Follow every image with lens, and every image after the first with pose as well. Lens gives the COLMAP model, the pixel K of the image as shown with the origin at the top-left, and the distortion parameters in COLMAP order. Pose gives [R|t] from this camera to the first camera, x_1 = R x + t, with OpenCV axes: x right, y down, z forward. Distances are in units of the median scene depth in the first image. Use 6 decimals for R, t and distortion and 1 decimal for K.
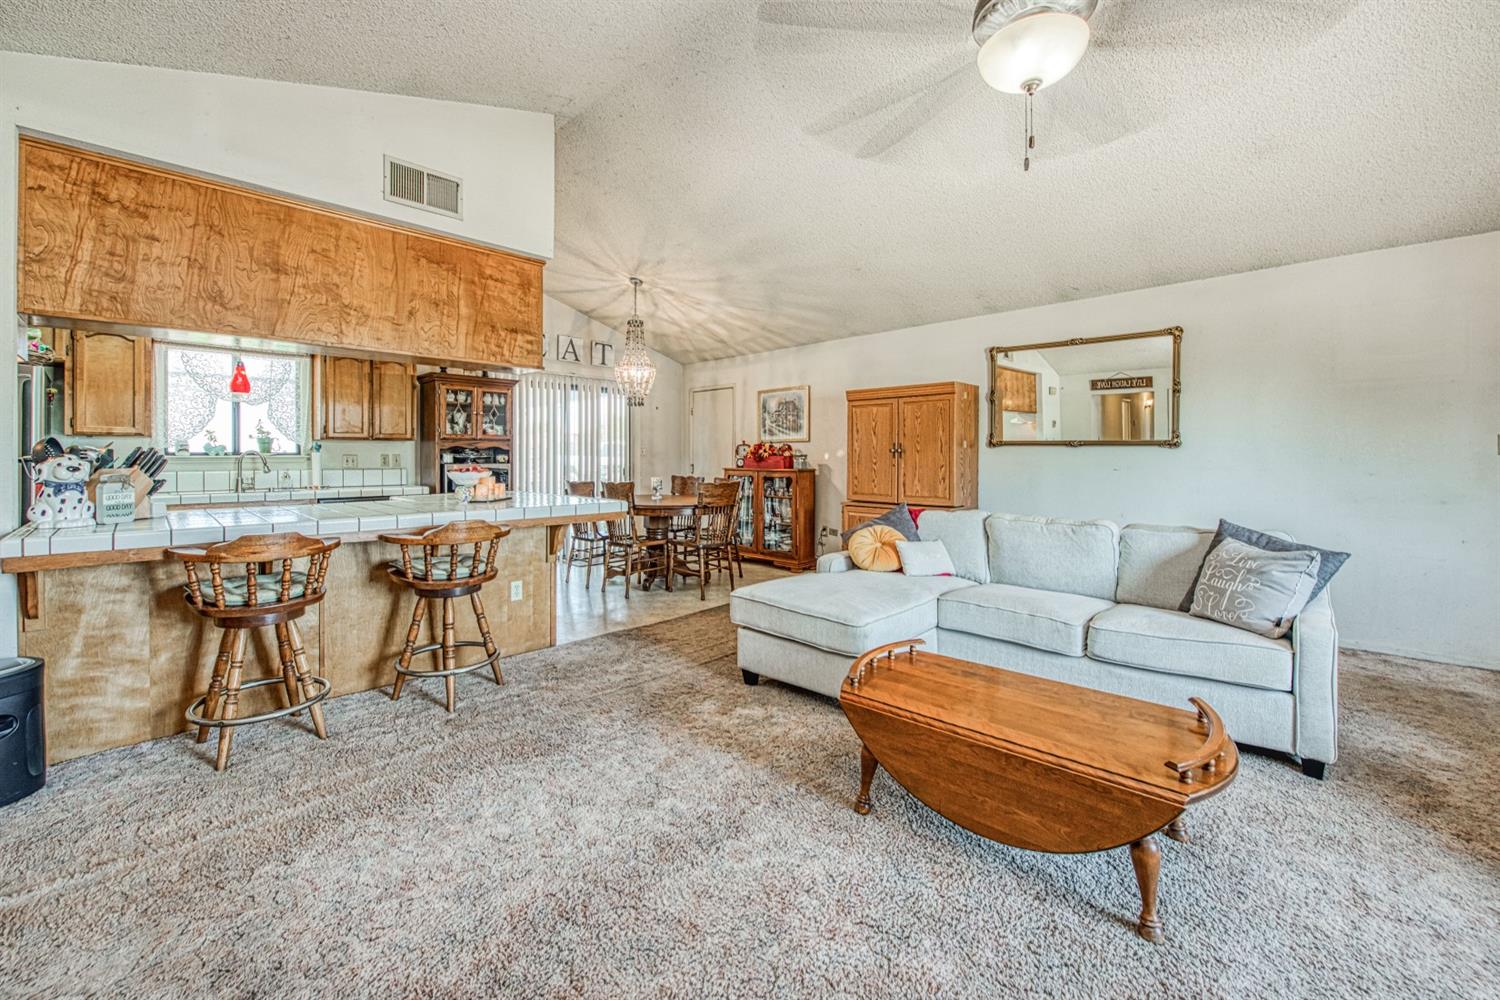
lens RADIAL K [[601.2, 0, 734.7], [0, 601.2, 463.2], [0, 0, 1]] dist [-0.013316, -0.000091]
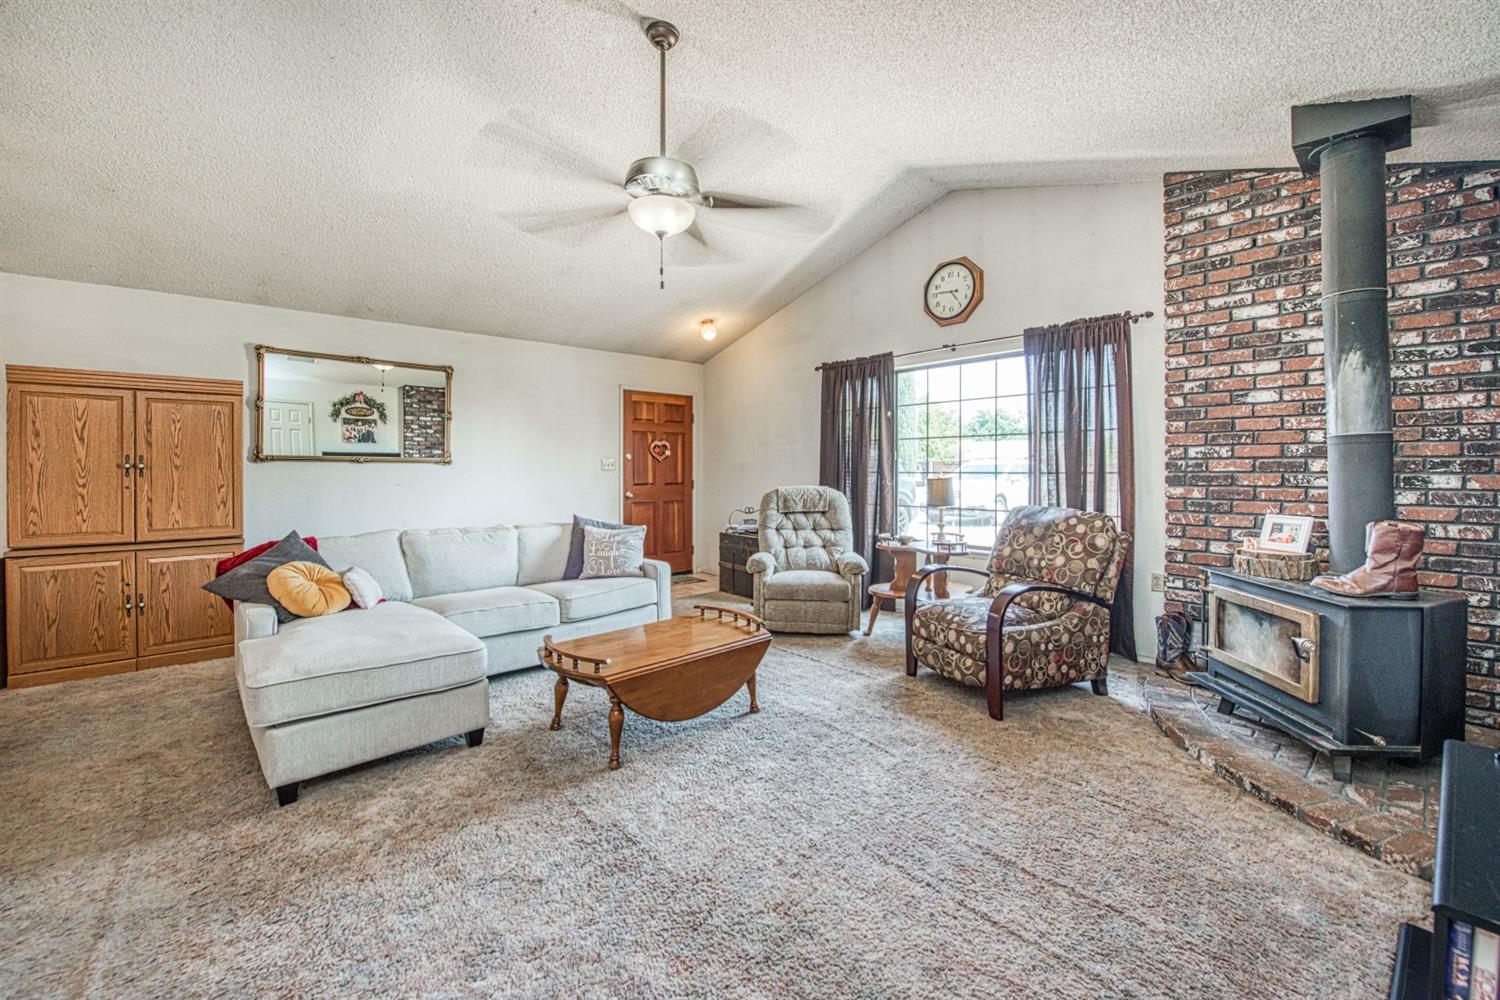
lens RADIAL K [[630.0, 0, 759.5], [0, 630.0, 473.2], [0, 0, 1]] dist [-0.023964, -0.000065]
pose [[0.039404, -0.009962, 0.999174, -0.375555], [0.011444, 0.999889, 0.009518, -0.010284], [-0.999158, 0.011059, 0.039514, 0.232320]]
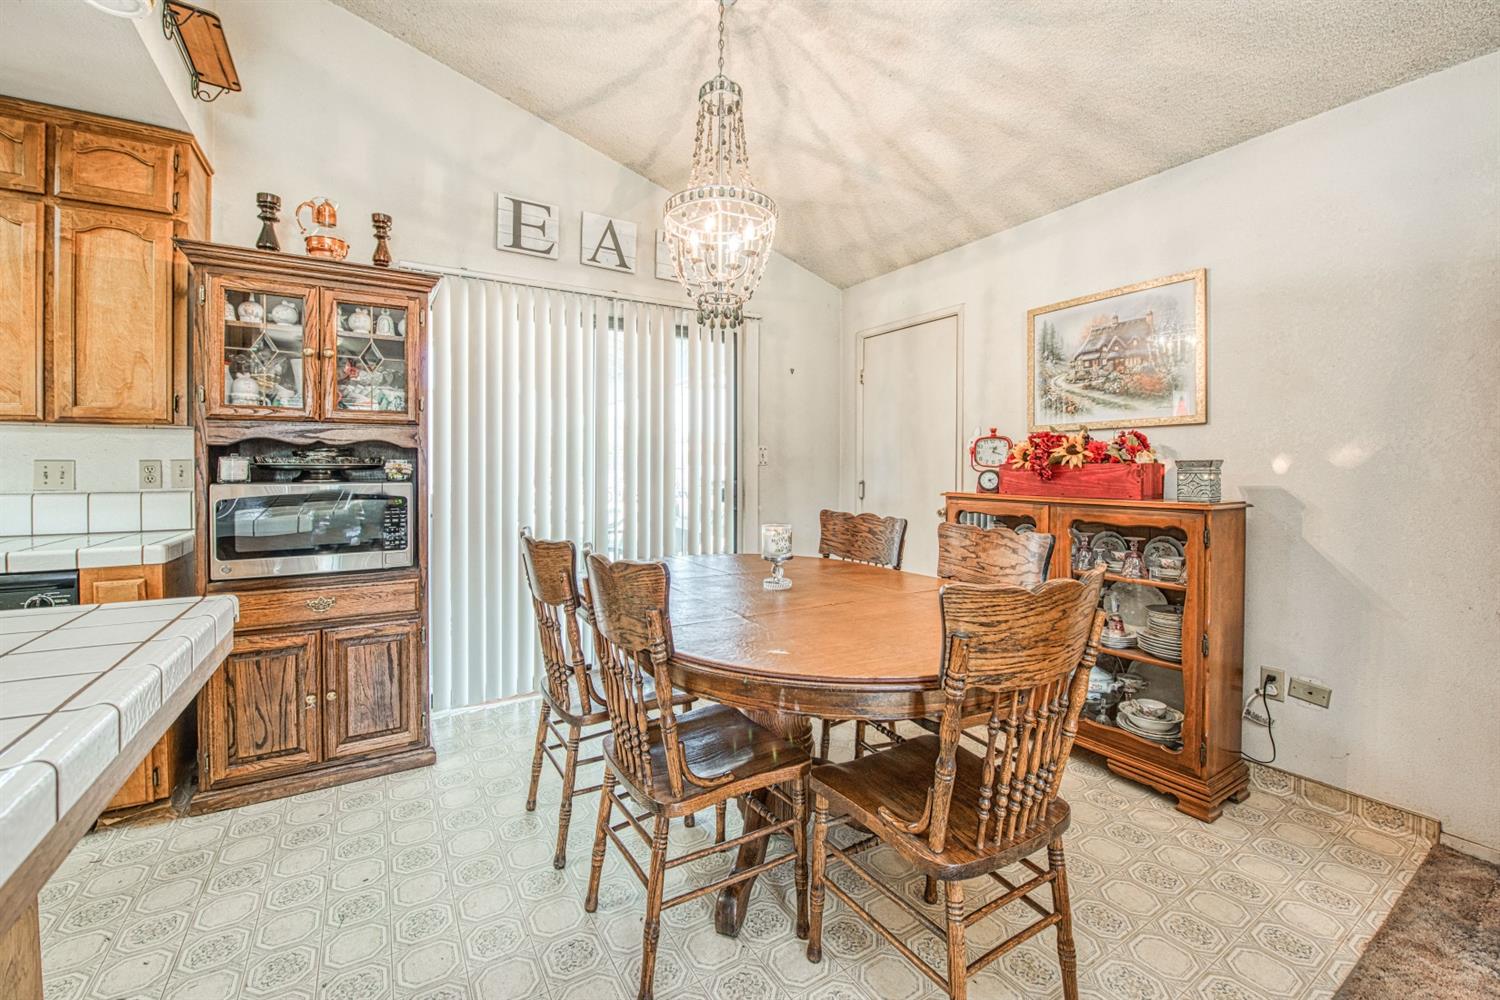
lens RADIAL K [[599.3, 0, 743.9], [0, 599.3, 468.5], [0, 0, 1]] dist [-0.019081, 0.000109]
pose [[0.972870, 0.001048, -0.231352, -0.076061], [-0.003578, 0.999938, -0.010515, -0.005939], [0.231326, 0.011057, 0.972813, 0.727410]]
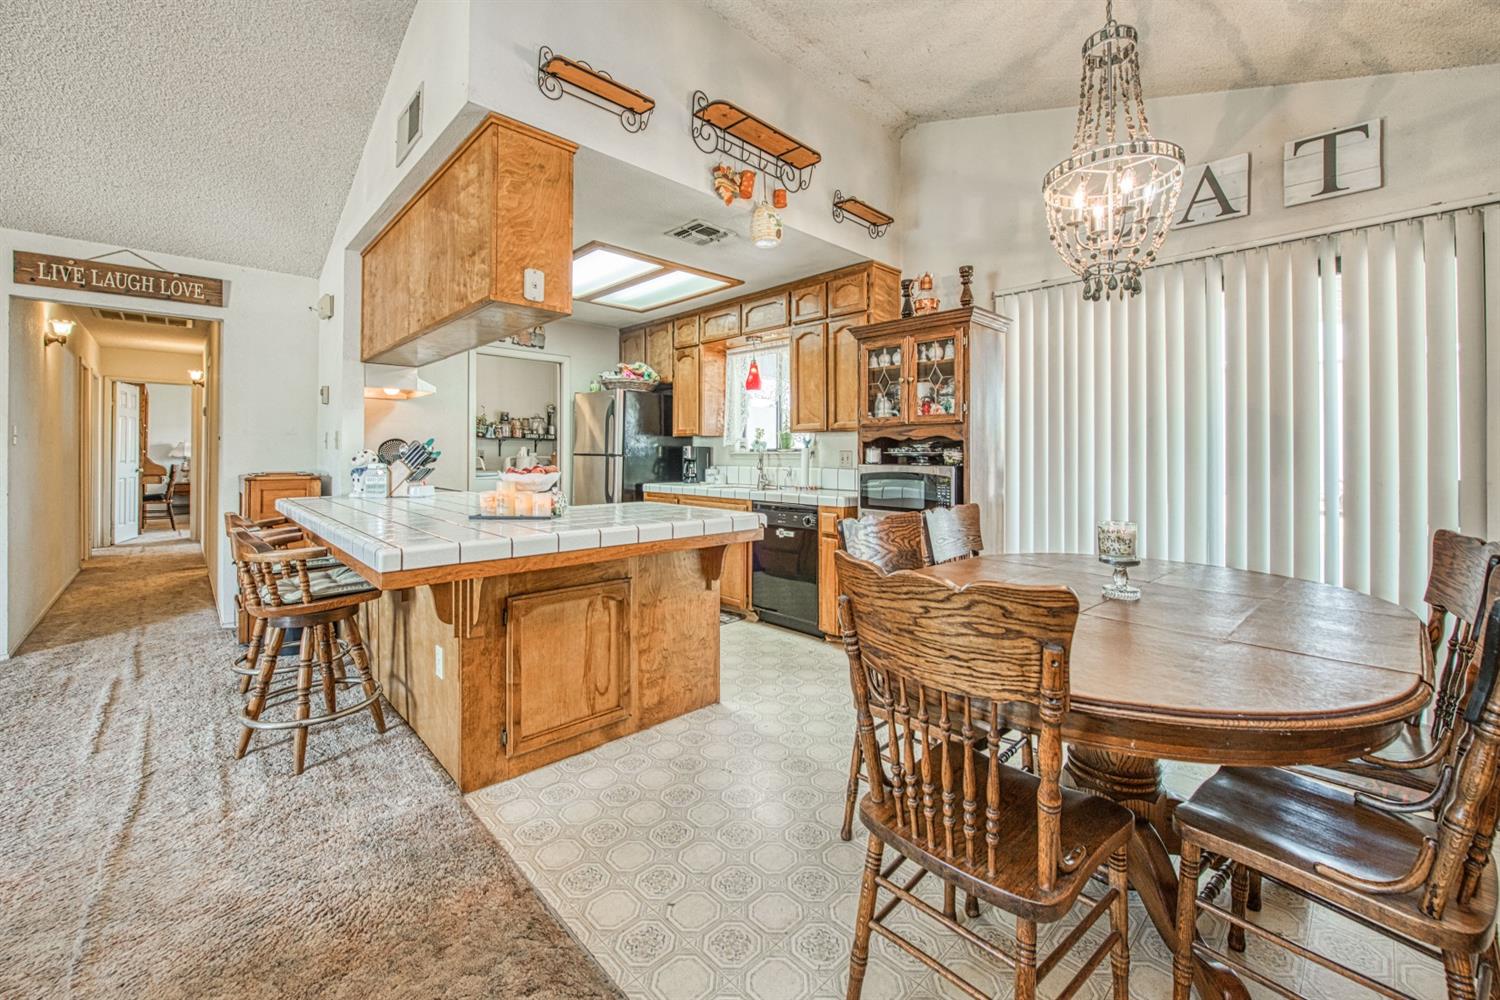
lens RADIAL K [[611.2, 0, 742.4], [0, 611.2, 449.1], [0, 0, 1]] dist [-0.007961, 0.000124]
pose [[-0.026458, -0.008735, -0.999612, 0.187522], [-0.016218, 0.999834, -0.008308, -0.008236], [0.999518, 0.015992, -0.026595, 0.900354]]
